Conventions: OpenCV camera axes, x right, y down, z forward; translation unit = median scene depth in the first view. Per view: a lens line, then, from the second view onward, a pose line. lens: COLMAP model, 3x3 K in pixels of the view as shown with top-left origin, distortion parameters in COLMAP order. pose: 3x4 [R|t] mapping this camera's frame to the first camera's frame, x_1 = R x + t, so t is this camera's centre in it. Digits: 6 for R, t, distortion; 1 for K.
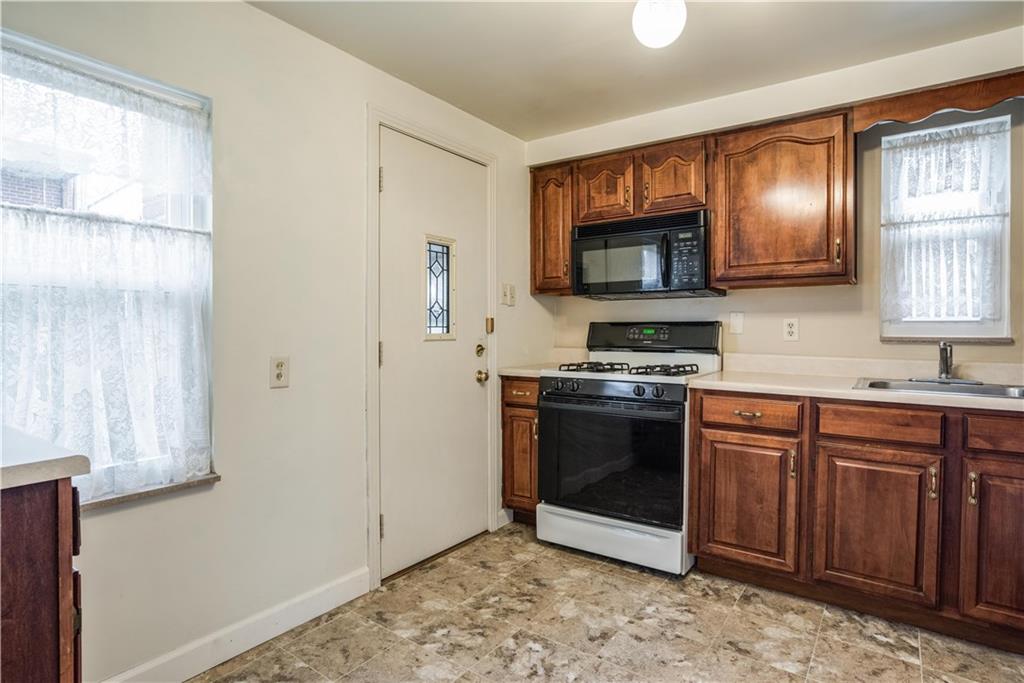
lens RADIAL K [[529.5, 0, 512.2], [0, 529.5, 333.3], [0, 0, 1]] dist [-0.036396, 0.016089]
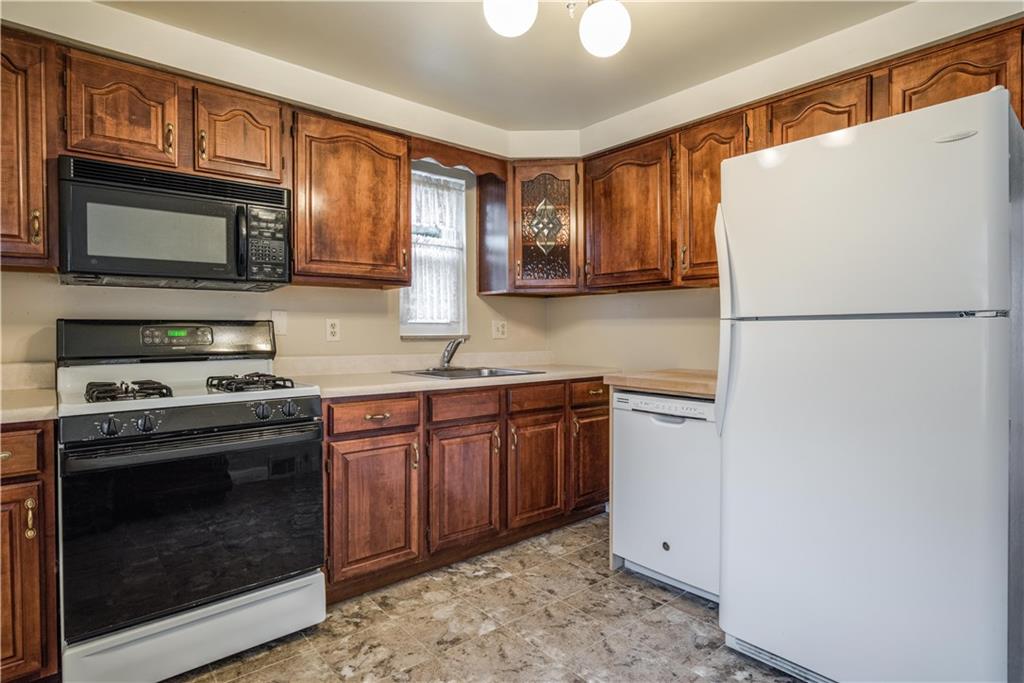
lens RADIAL K [[529.5, 0, 512.2], [0, 529.5, 333.3], [0, 0, 1]] dist [-0.036396, 0.016089]
pose [[0.248246, -0.008539, 0.968659, -0.420060], [0.011723, 0.999914, 0.005810, -0.003639], [-0.968626, 0.009914, 0.248325, 0.498185]]
